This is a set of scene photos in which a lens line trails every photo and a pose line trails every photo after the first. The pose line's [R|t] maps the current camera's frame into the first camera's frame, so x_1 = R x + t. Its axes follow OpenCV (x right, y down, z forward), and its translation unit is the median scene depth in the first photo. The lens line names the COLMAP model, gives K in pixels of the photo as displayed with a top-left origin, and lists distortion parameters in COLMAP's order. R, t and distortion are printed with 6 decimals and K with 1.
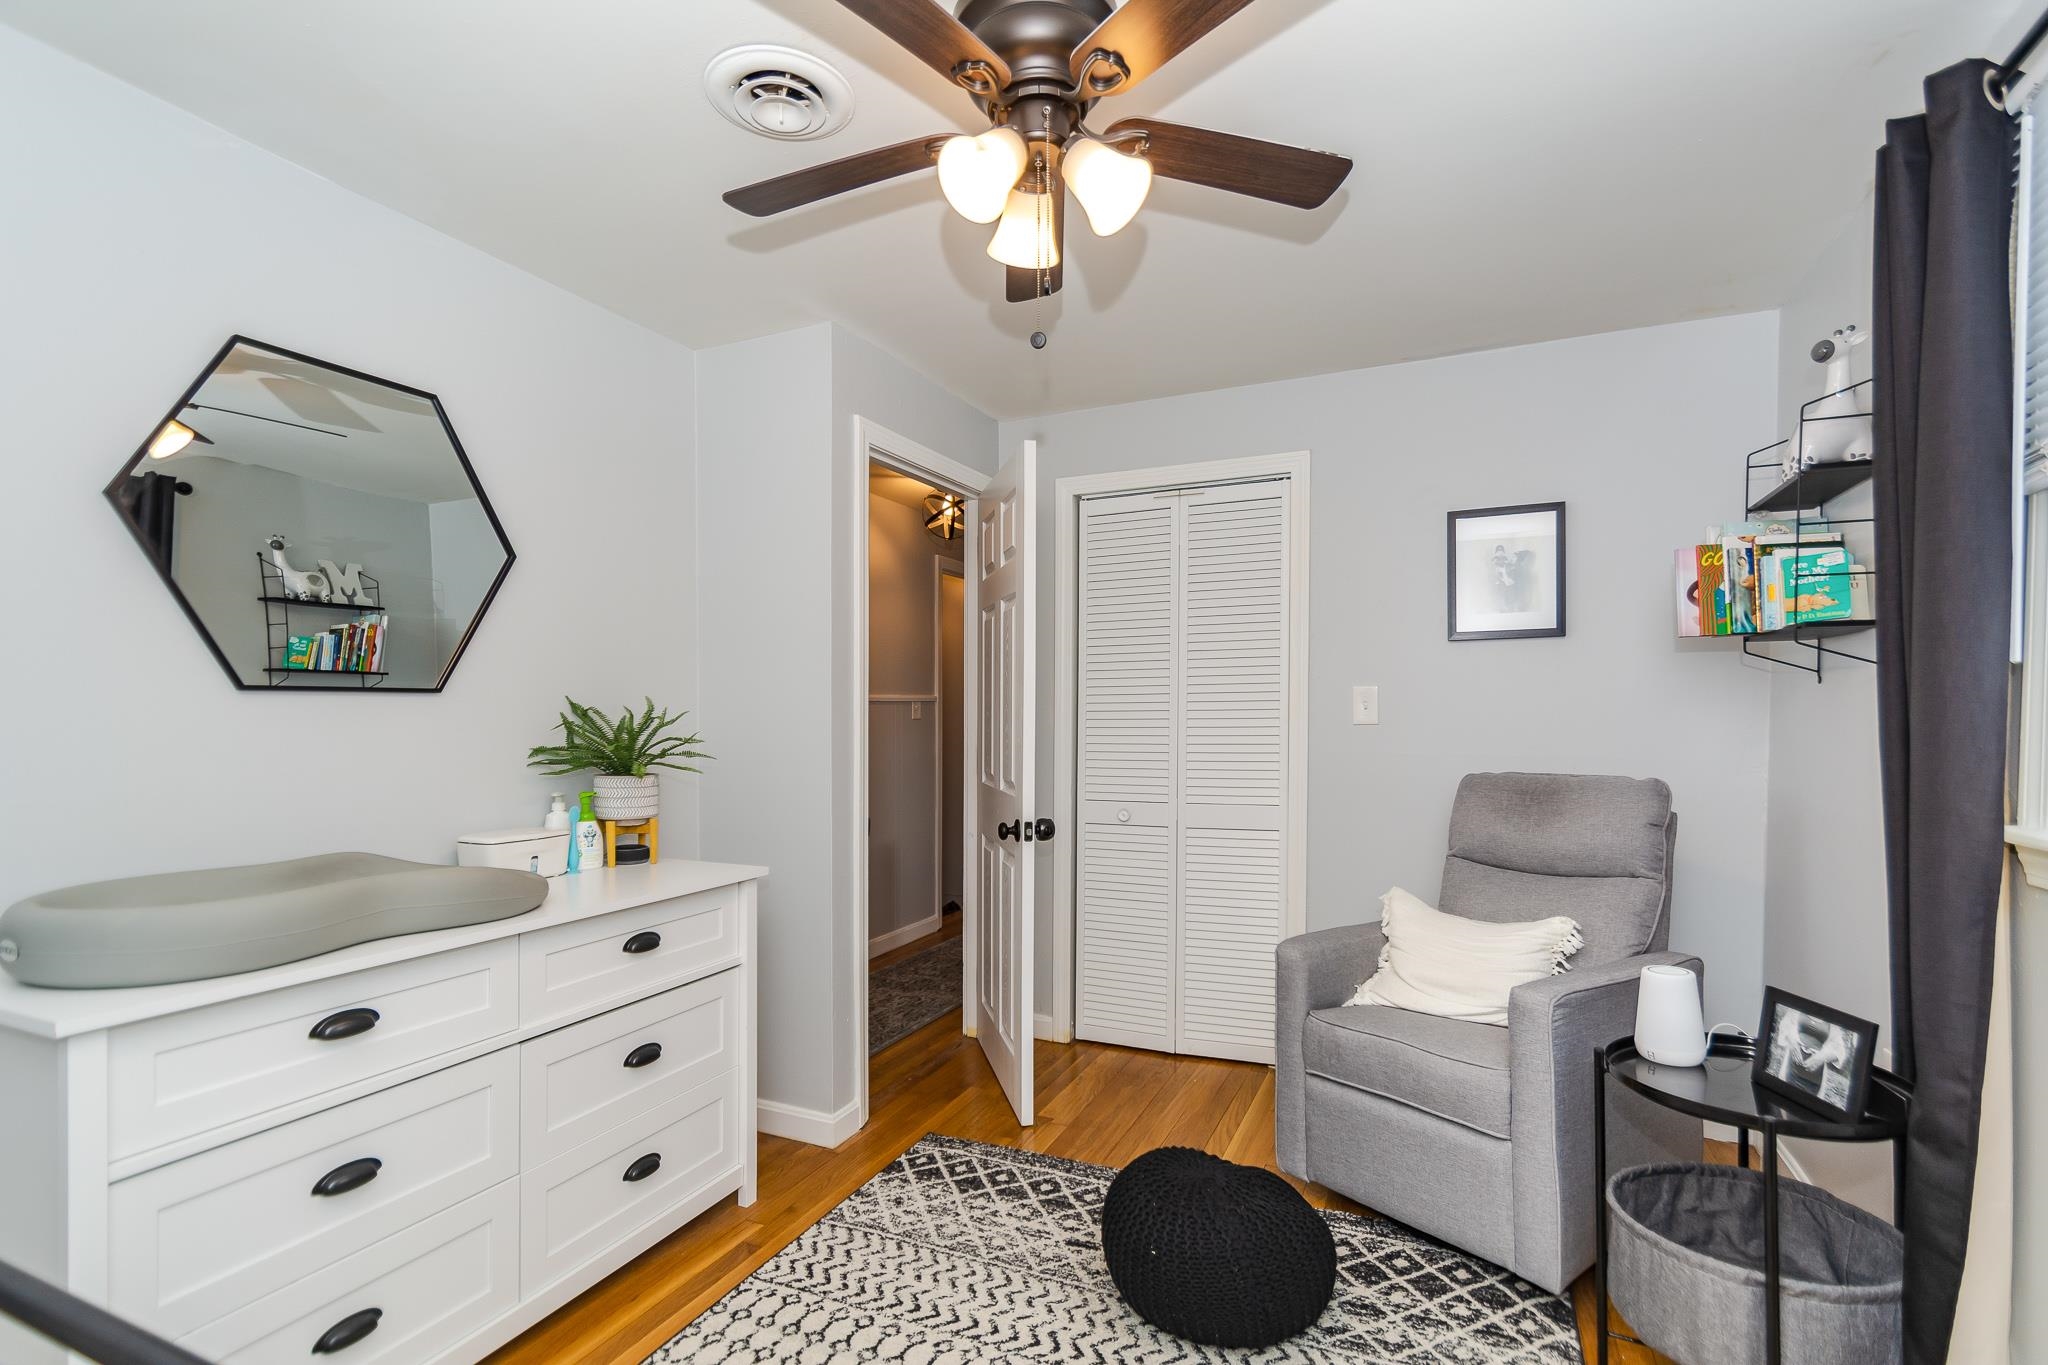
lens RADIAL K [[943.7, 0, 1049.2], [0, 943.7, 692.4], [0, 0, 1]] dist [0.004122, 0.000684]
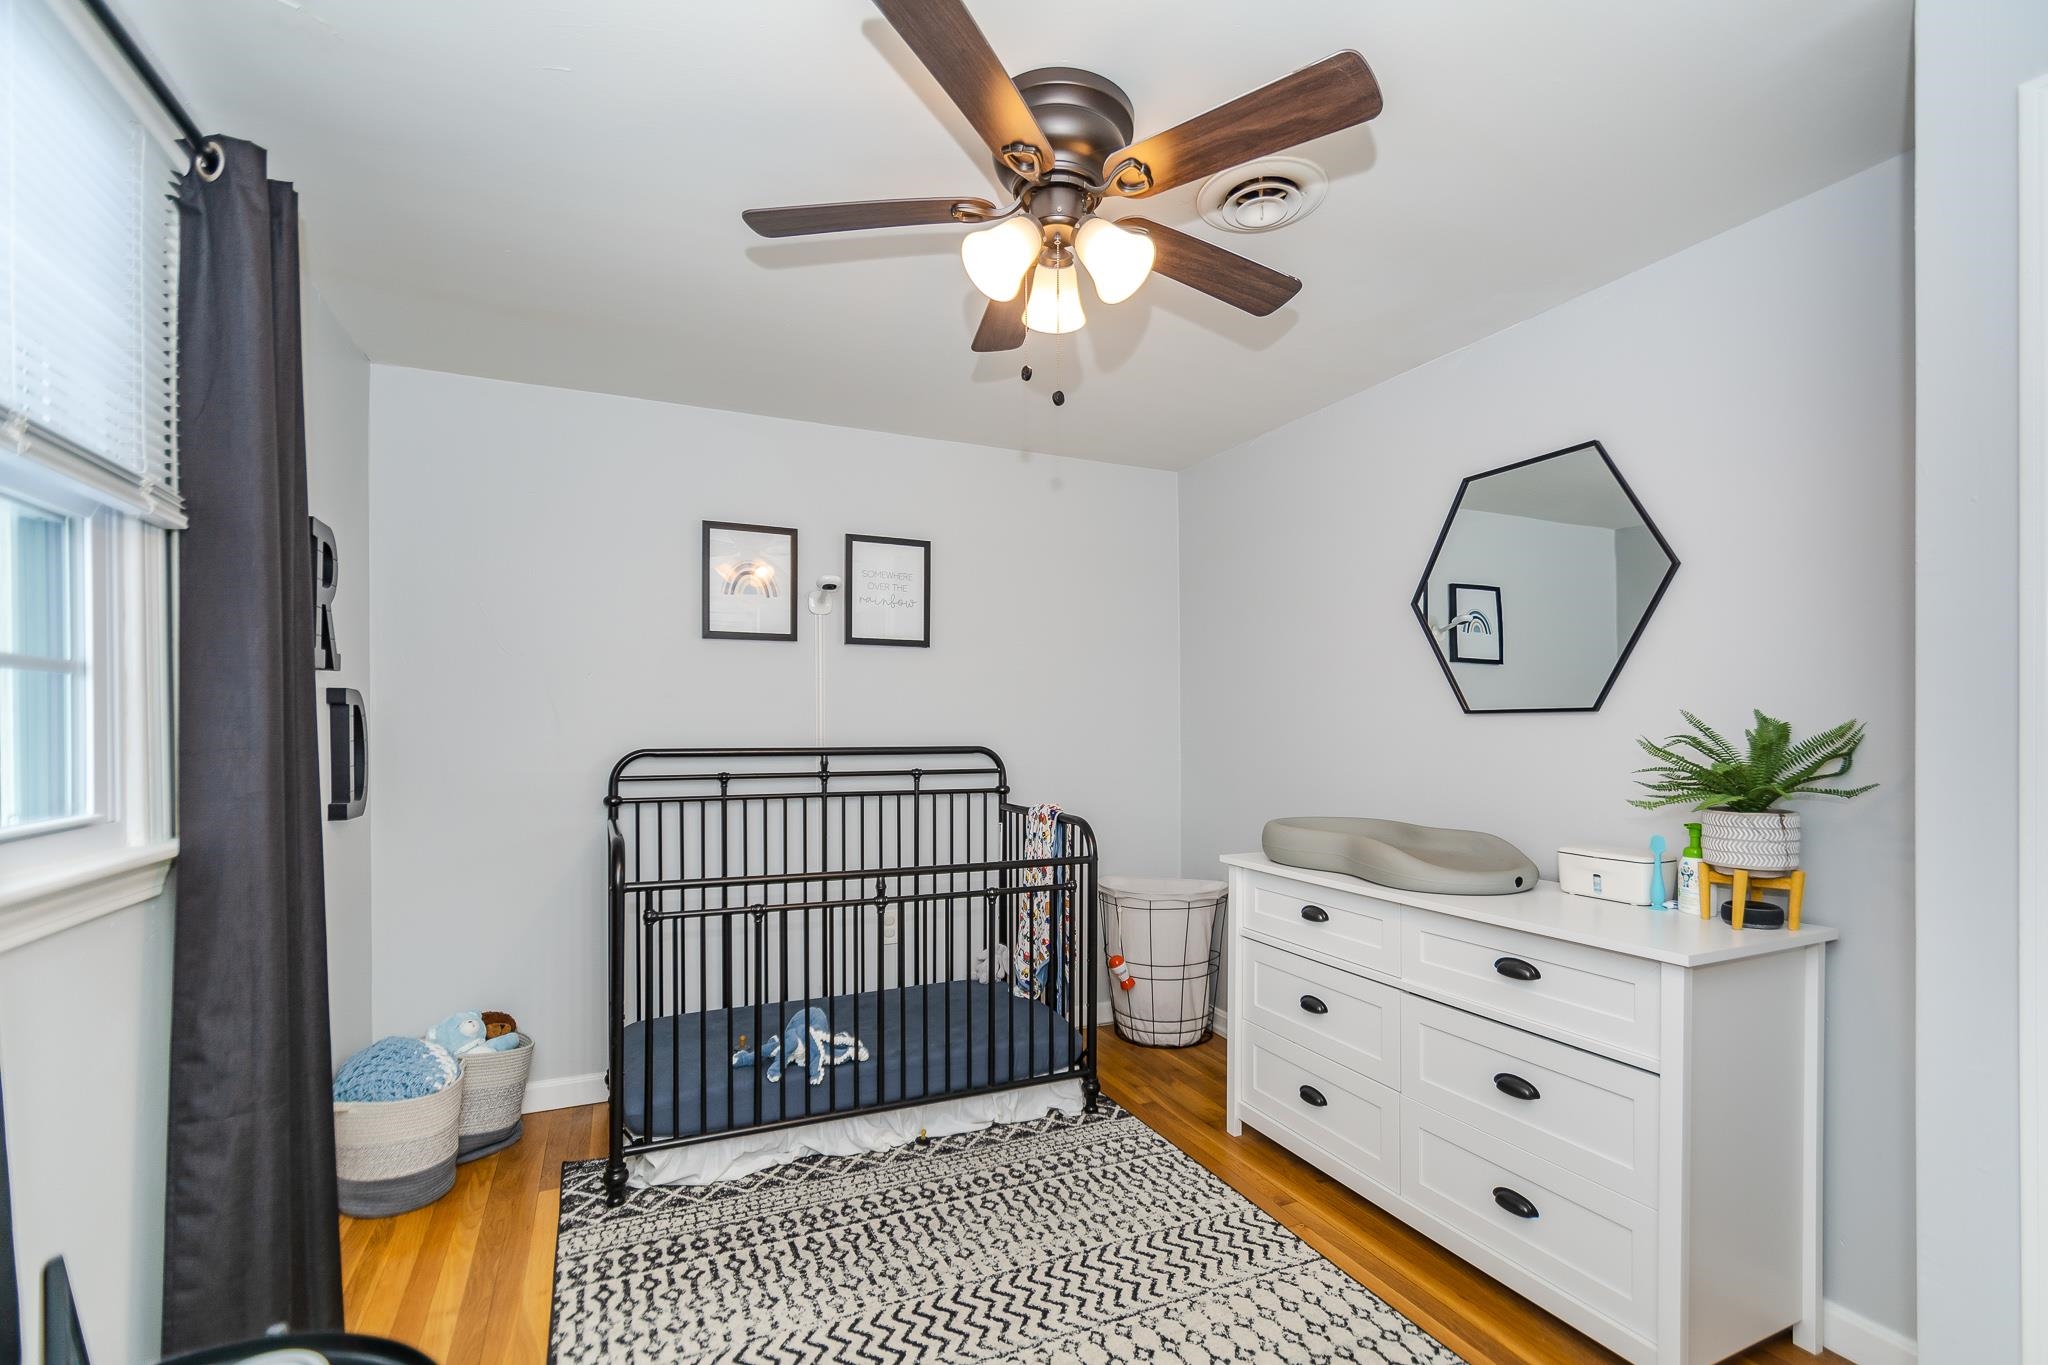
lens RADIAL K [[943.7, 0, 1049.2], [0, 943.7, 692.4], [0, 0, 1]] dist [0.004122, 0.000684]
pose [[-0.646364, -0.024264, -0.762643, 0.668931], [0.013362, 0.998981, -0.043108, 0.019124], [0.762912, -0.038054, -0.645381, 1.366514]]
